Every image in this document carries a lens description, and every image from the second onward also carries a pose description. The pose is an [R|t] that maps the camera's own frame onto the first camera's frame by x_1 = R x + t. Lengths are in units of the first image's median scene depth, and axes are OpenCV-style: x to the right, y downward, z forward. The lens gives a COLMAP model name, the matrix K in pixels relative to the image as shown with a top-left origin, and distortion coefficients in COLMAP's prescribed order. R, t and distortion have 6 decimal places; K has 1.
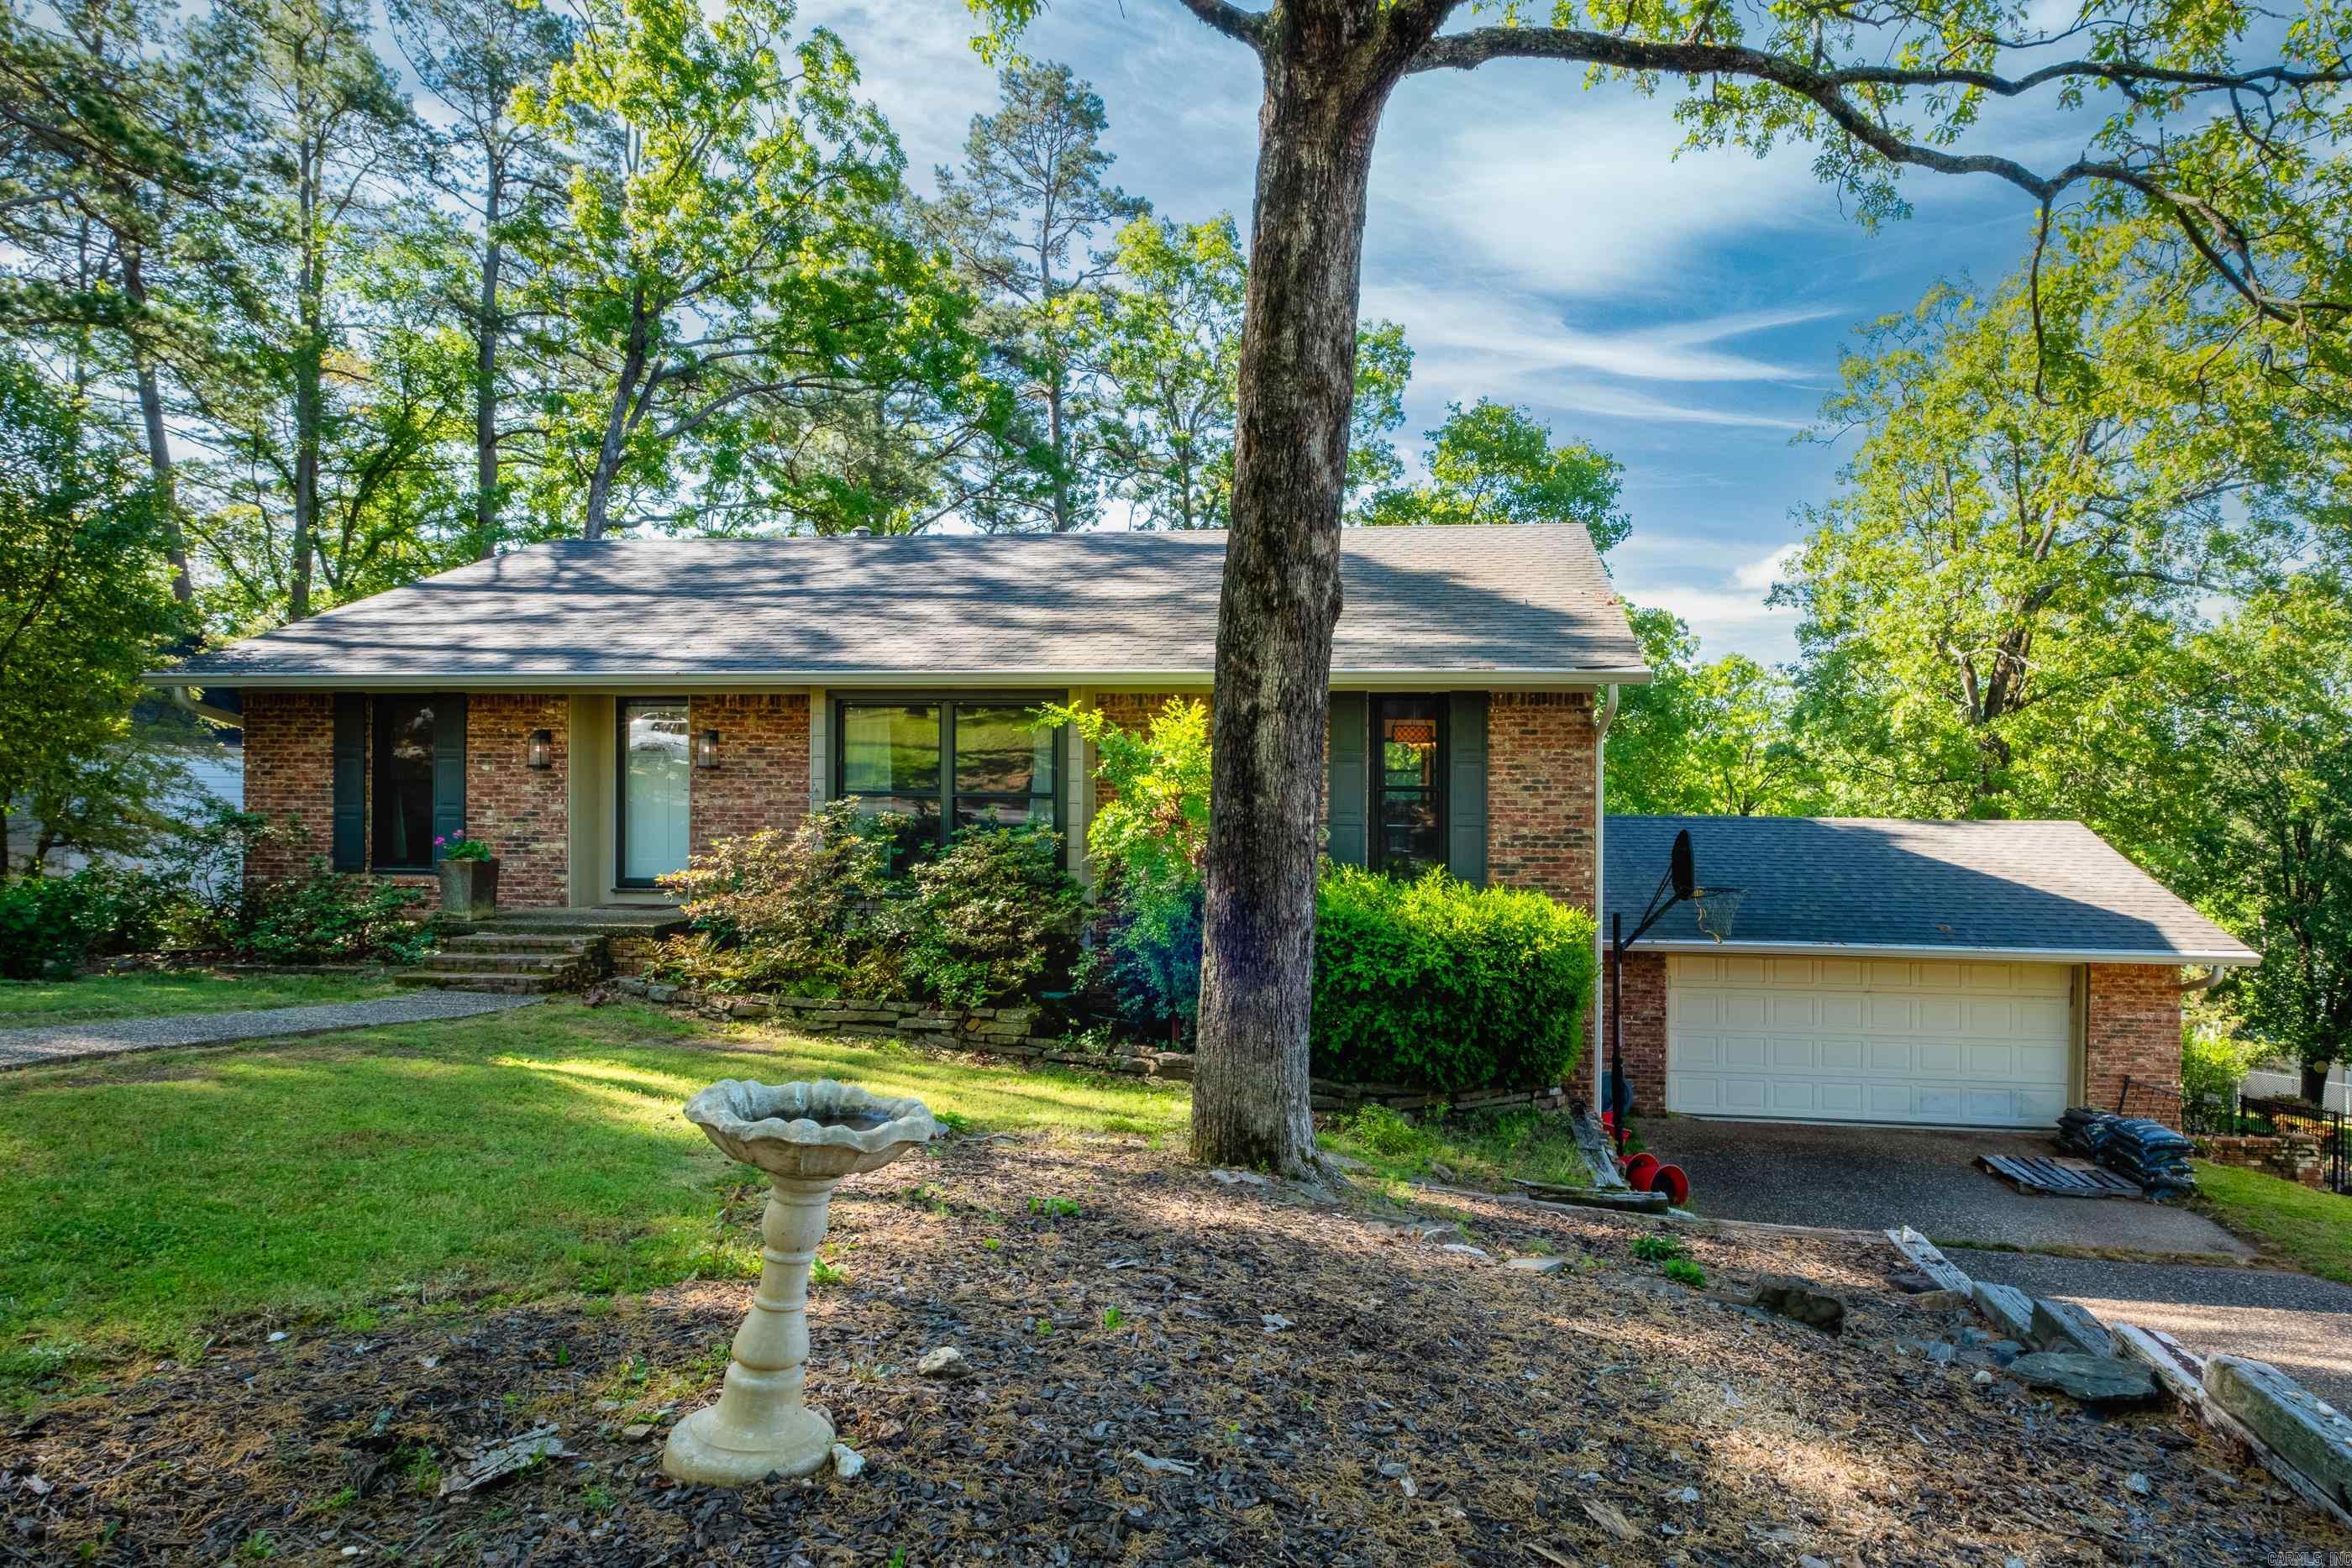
lens RADIAL K [[1179.8, 0, 1195.8], [0, 1179.8, 786.4], [0, 0, 1]] dist [-0.003858, 0.000570]
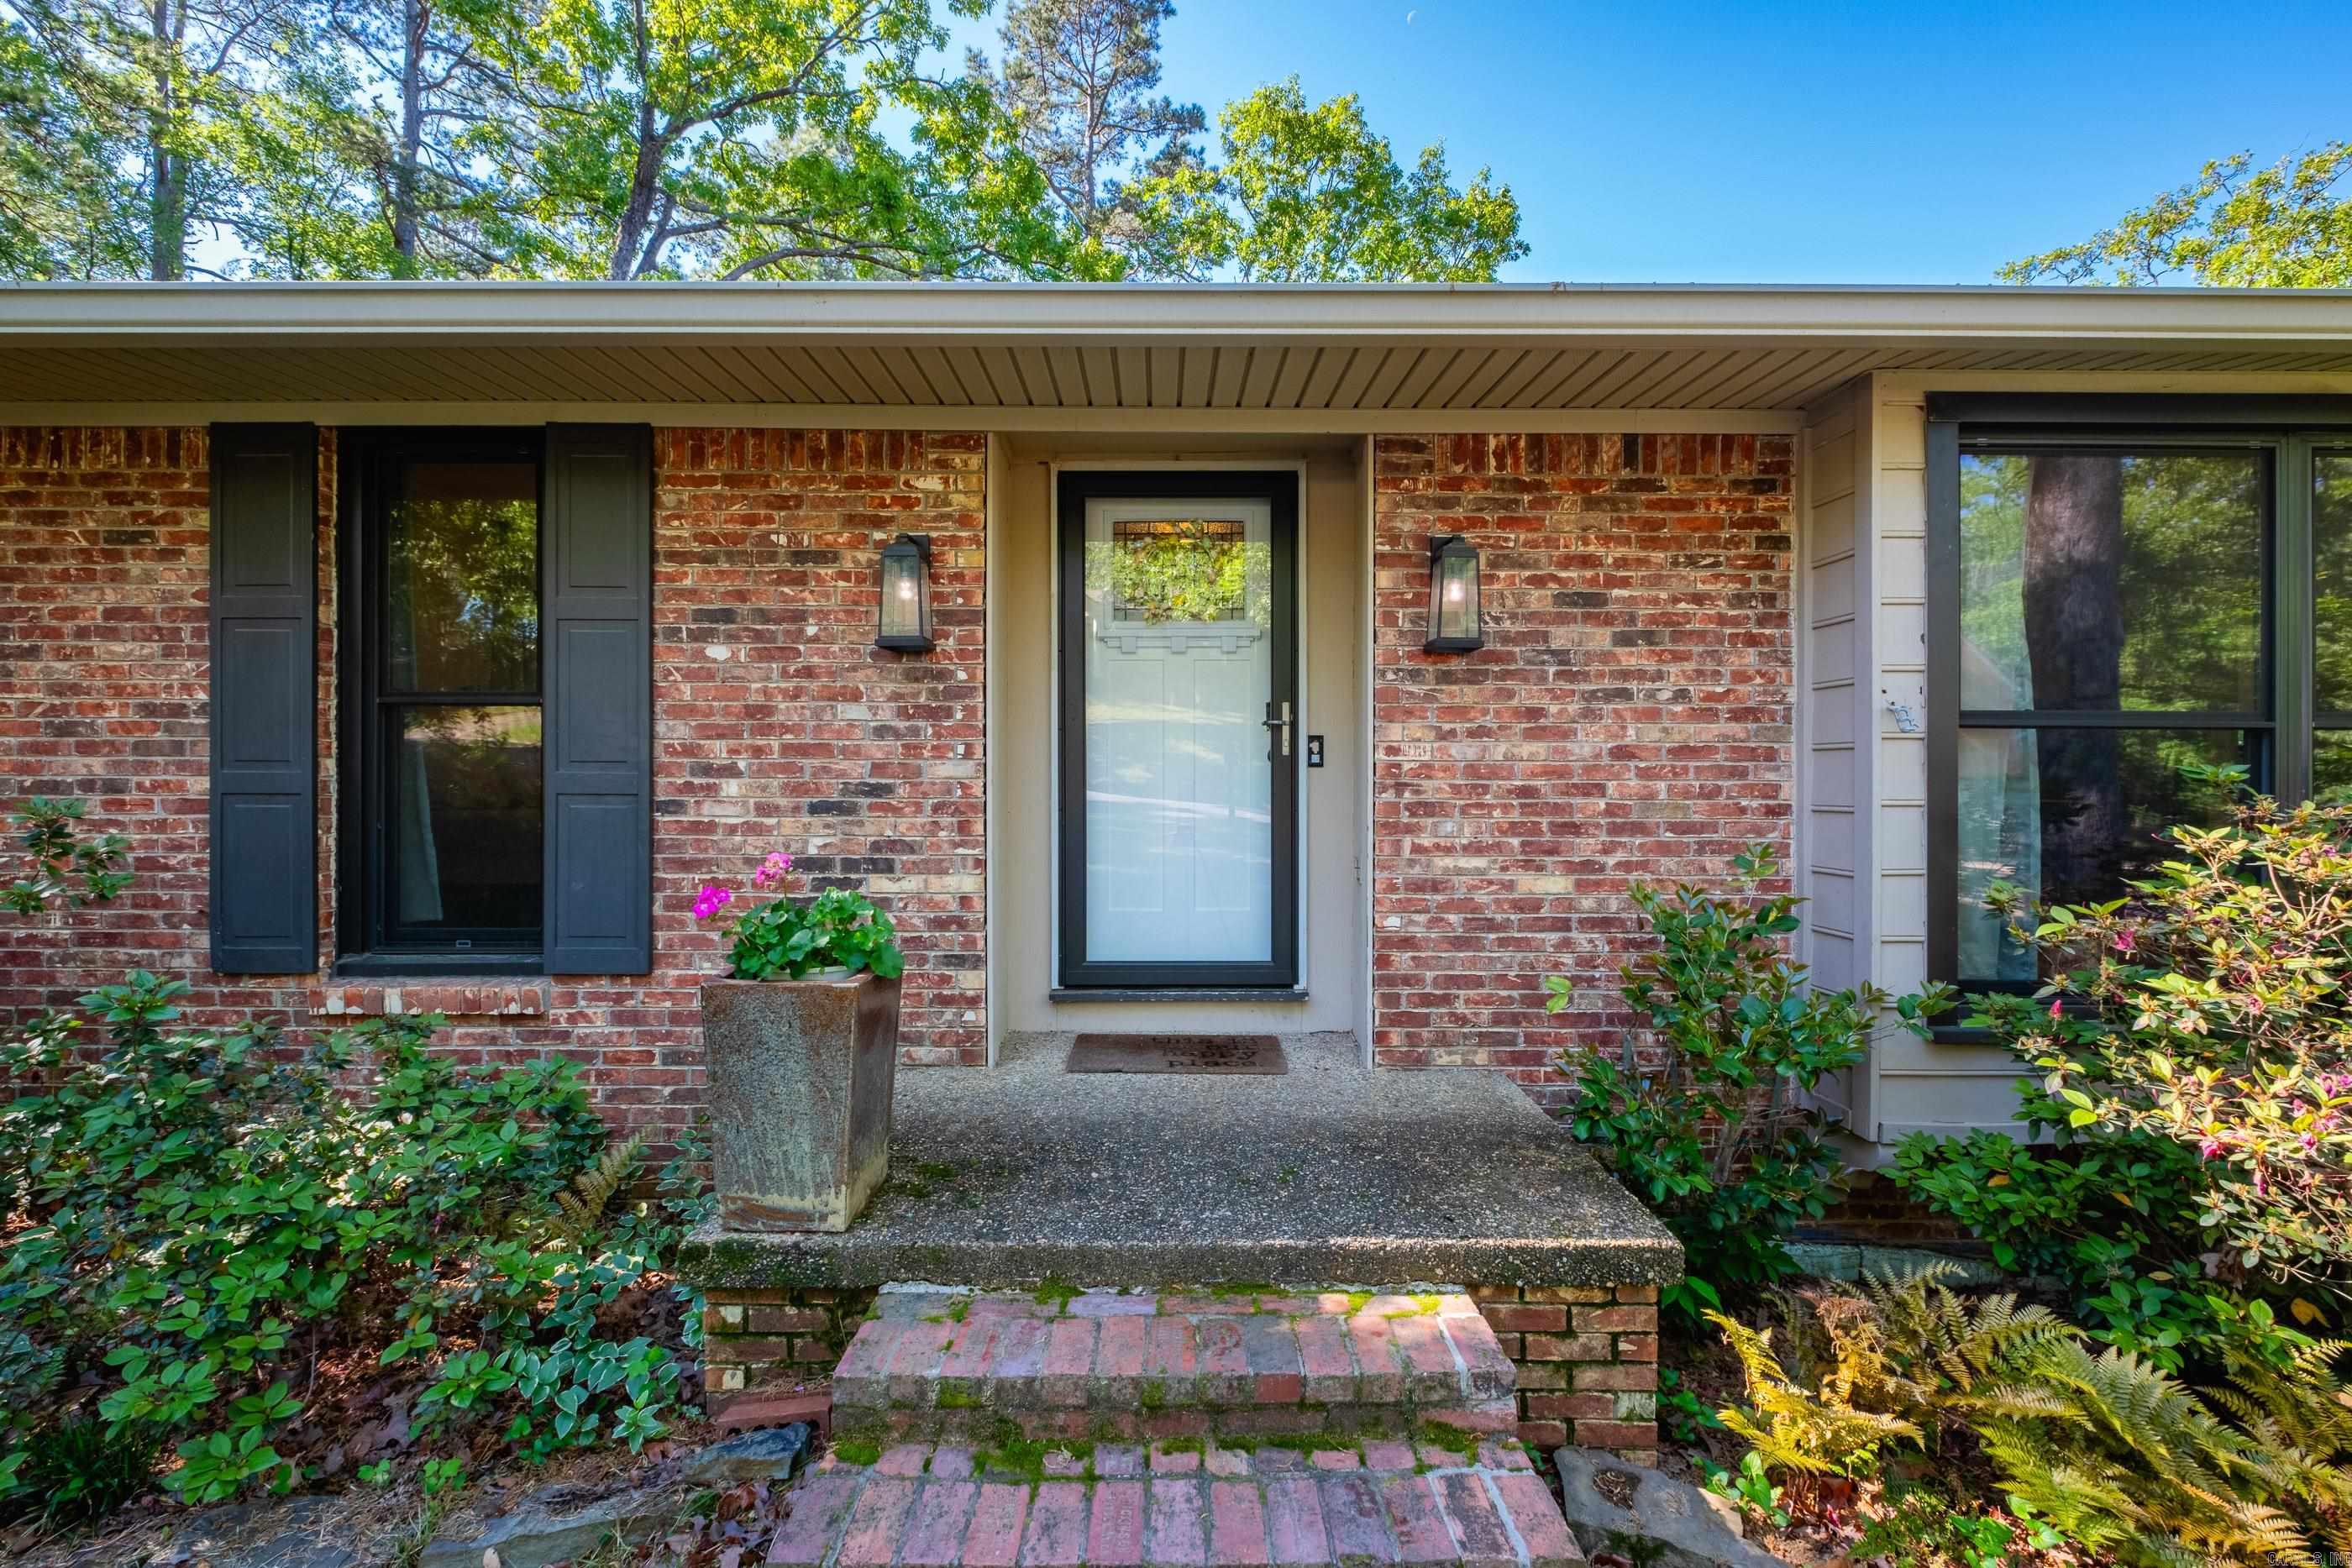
lens RADIAL K [[1010.3, 0, 1201.4], [0, 1010.3, 774.1], [0, 0, 1]] dist [0.006763, -0.005707]
pose [[0.992891, -0.005984, 0.118875, -0.501521], [0.006080, 0.999981, -0.000448, 0.019481], [-0.118870, 0.001167, 0.992909, 0.701135]]
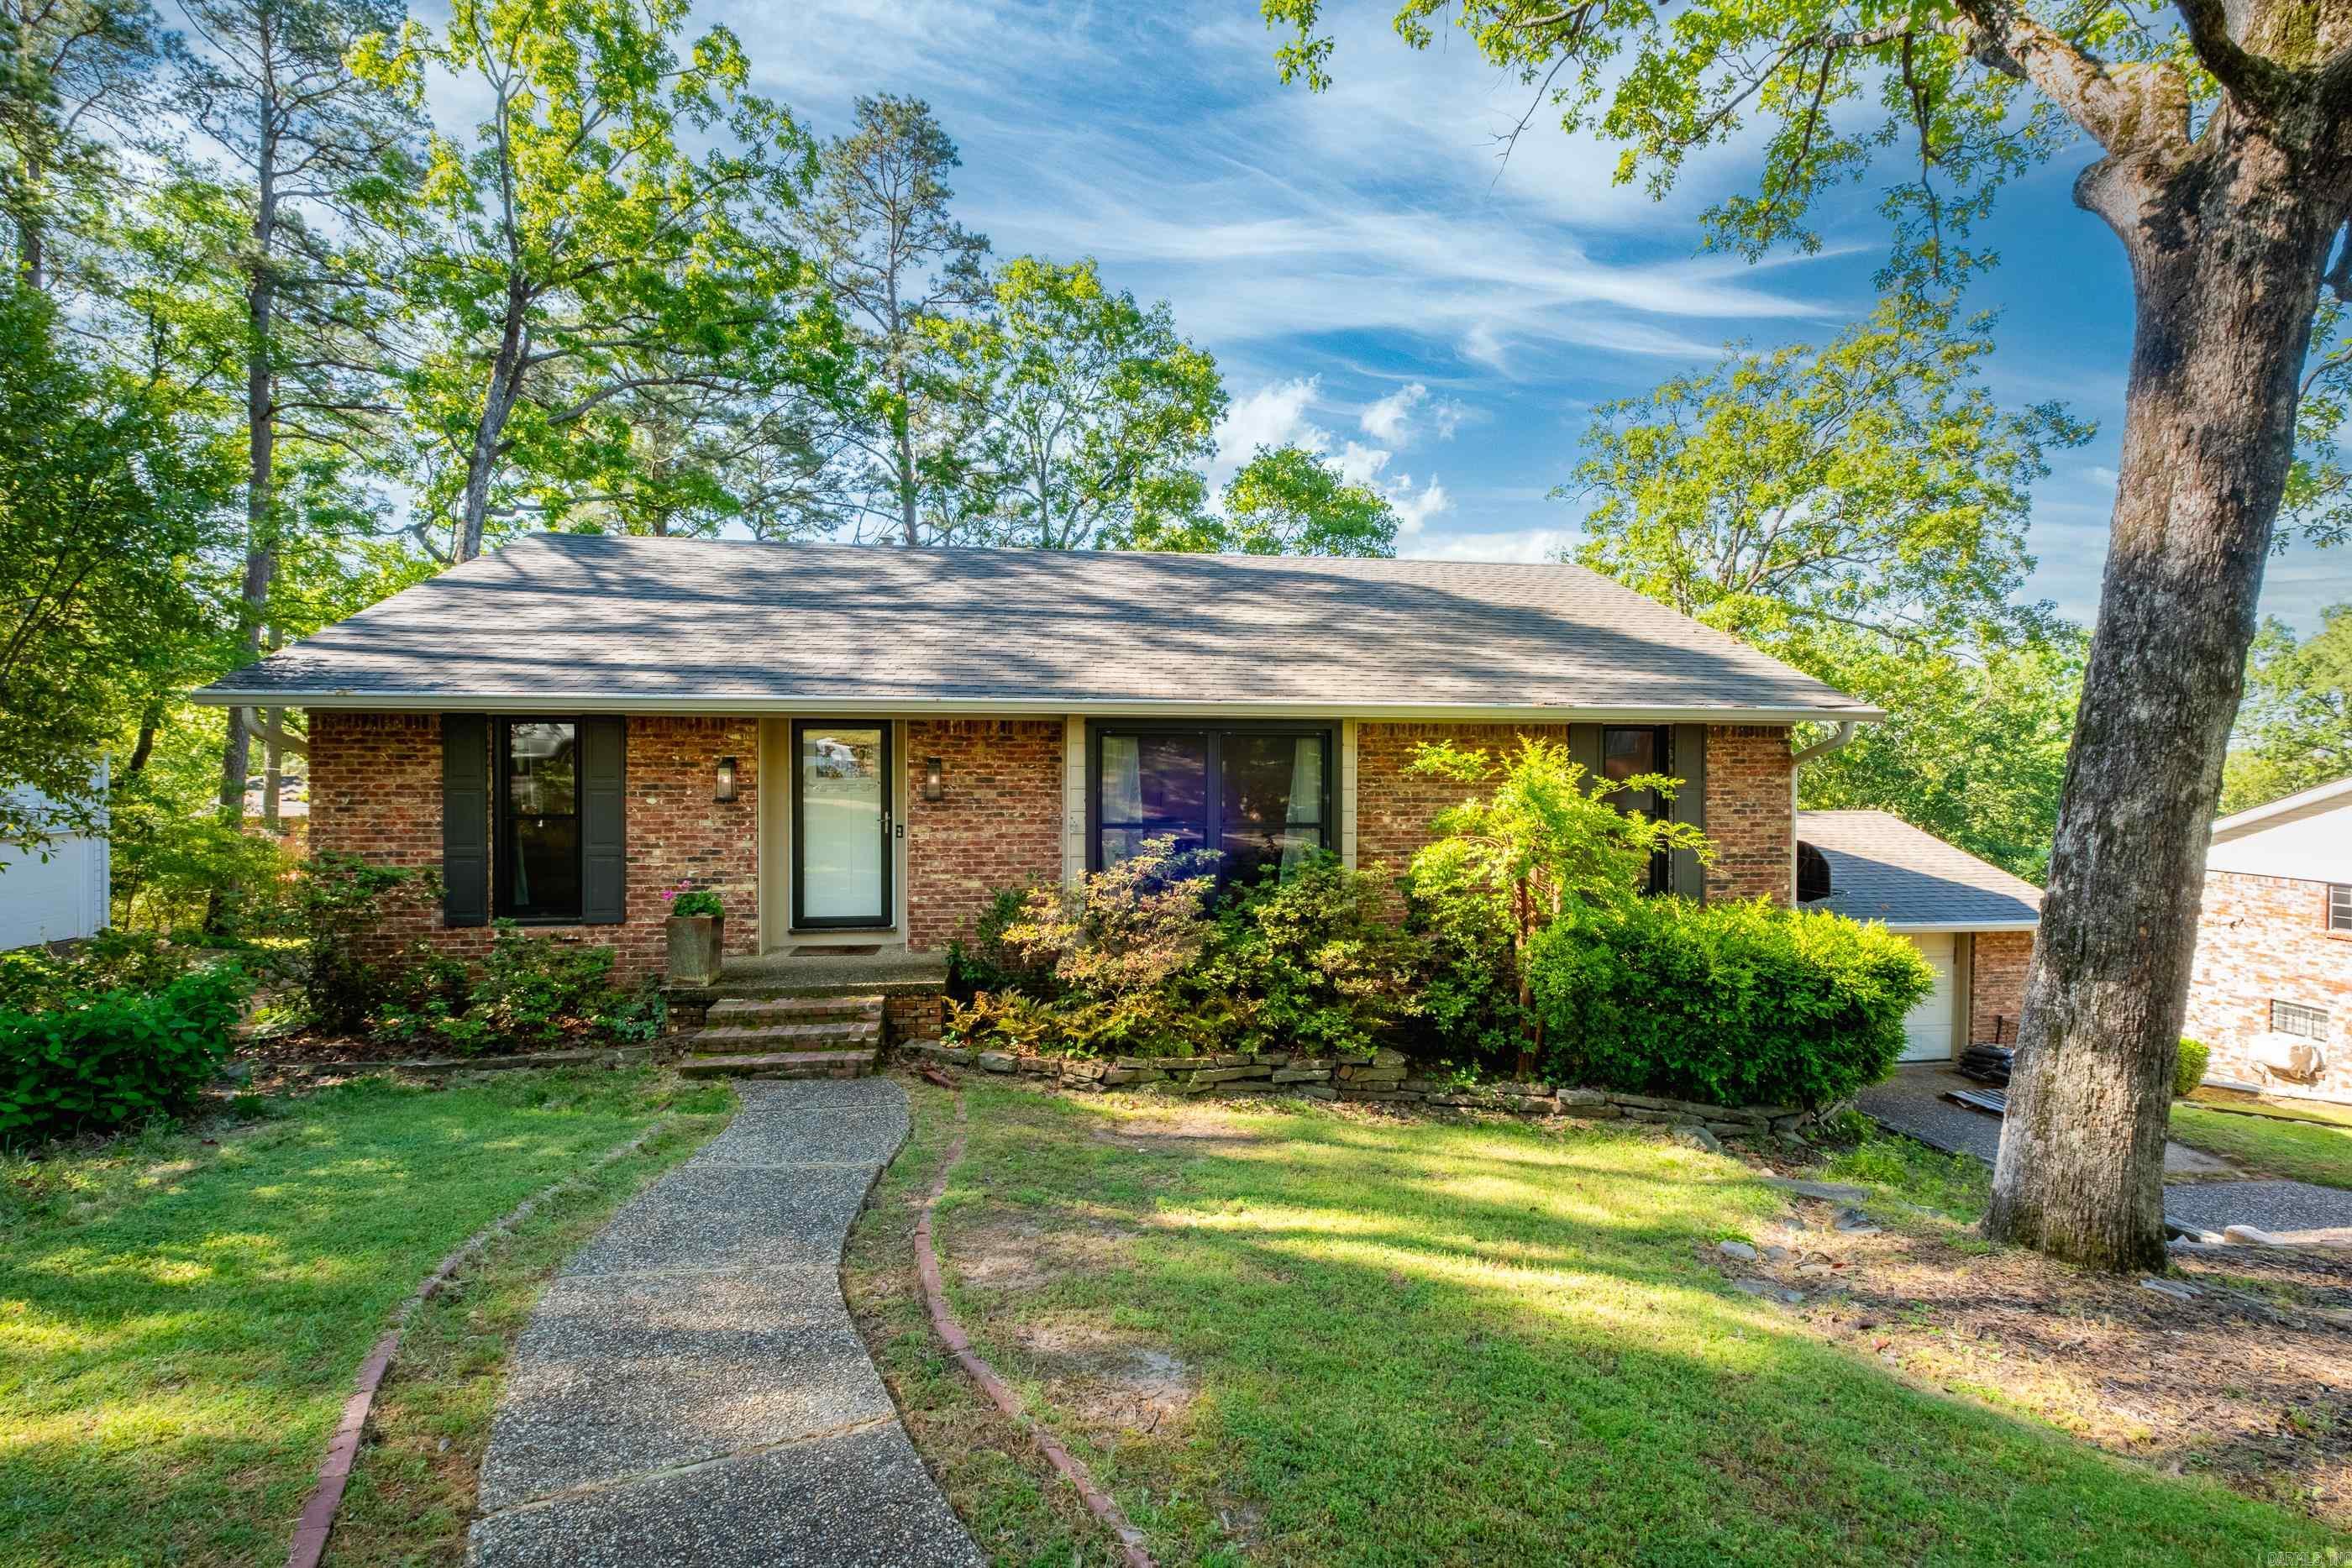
lens RADIAL K [[1010.3, 0, 1175.9], [0, 1010.3, 776.0], [0, 0, 1]] dist [0.006763, -0.005707]
pose [[0.970191, -0.008339, 0.242198, -0.406620], [0.005561, 0.999911, 0.012153, -0.041268], [-0.242278, -0.010444, 0.970151, 0.176763]]
